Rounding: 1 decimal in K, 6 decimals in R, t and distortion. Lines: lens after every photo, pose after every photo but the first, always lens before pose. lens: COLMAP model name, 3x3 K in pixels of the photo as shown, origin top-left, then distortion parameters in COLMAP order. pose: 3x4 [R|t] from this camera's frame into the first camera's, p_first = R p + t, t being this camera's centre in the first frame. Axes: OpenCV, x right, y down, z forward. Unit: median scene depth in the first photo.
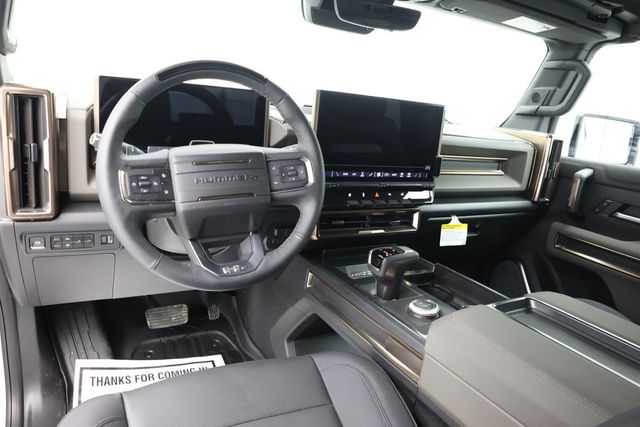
lens RADIAL K [[458.0, 0, 320.0], [0, 458.0, 213.5], [0, 0, 1]] dist [-0.059703, 0.001977]
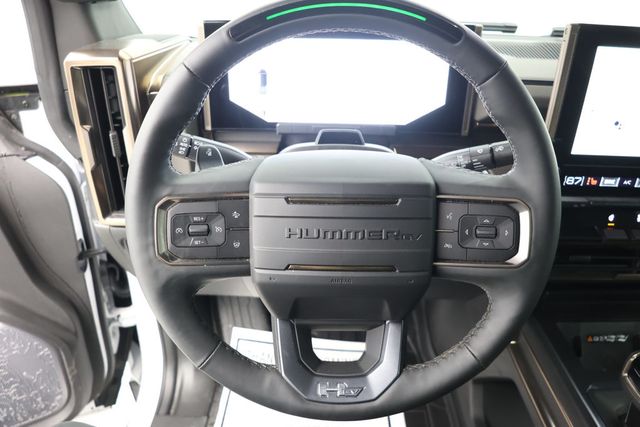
lens RADIAL K [[458.0, 0, 320.0], [0, 458.0, 213.5], [0, 0, 1]] dist [-0.059703, 0.001977]
pose [[0.861638, 0.197047, -0.467710, 0.011538], [-0.115690, 0.973548, 0.197026, -0.190388], [0.494162, -0.115656, 0.861643, 0.509347]]
